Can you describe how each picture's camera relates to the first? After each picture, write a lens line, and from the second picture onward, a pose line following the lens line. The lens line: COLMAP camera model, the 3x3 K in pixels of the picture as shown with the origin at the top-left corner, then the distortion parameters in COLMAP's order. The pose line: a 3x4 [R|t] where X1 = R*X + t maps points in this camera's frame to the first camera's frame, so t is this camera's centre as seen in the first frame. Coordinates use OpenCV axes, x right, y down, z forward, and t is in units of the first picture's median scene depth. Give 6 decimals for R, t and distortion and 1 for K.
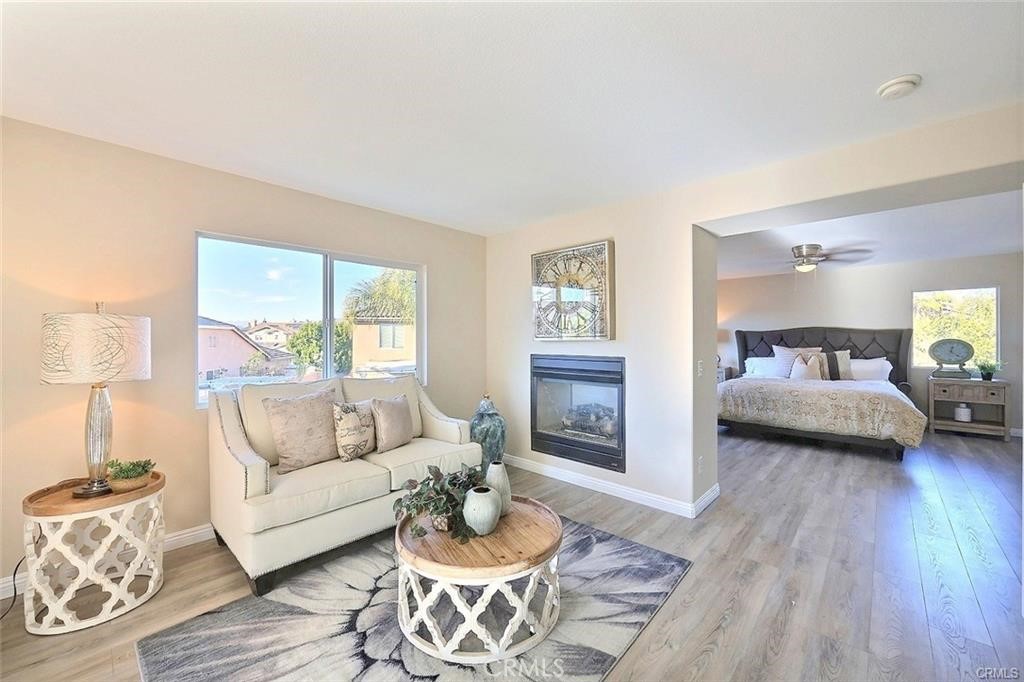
lens RADIAL K [[401.2, 0, 513.1], [0, 401.2, 339.2], [0, 0, 1]] dist [-0.001744, 0.000701]
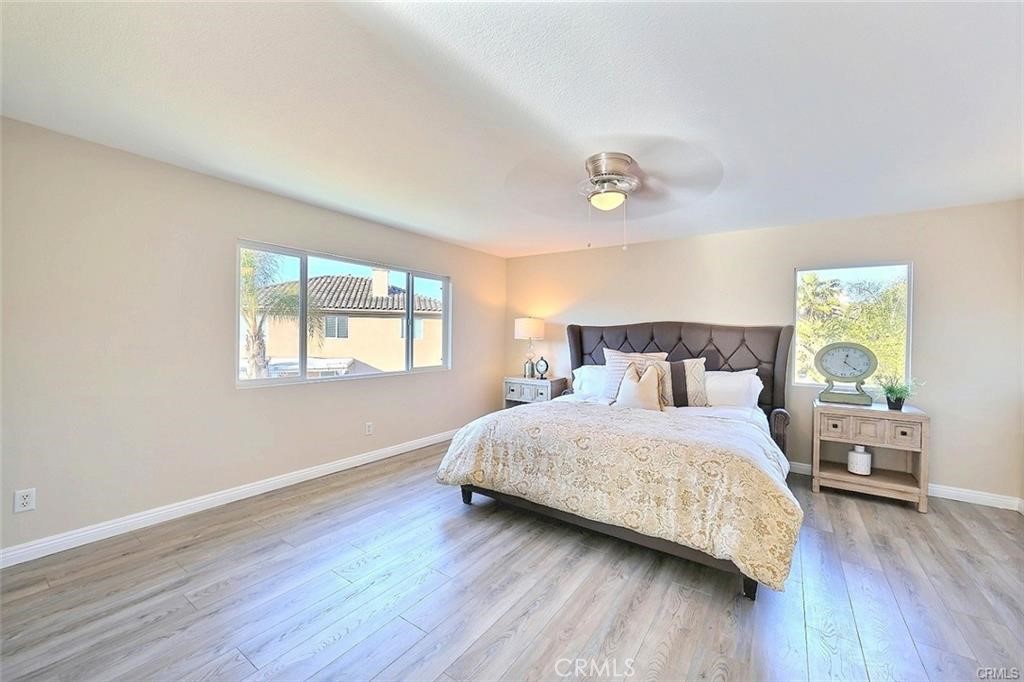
lens RADIAL K [[401.2, 0, 510.5], [0, 401.2, 340.7], [0, 0, 1]] dist [-0.001744, 0.000701]
pose [[0.989385, 0.016100, 0.144422, 0.463708], [-0.017980, 0.999770, 0.011728, -0.001640], [-0.144200, -0.014200, 0.989447, 0.437901]]
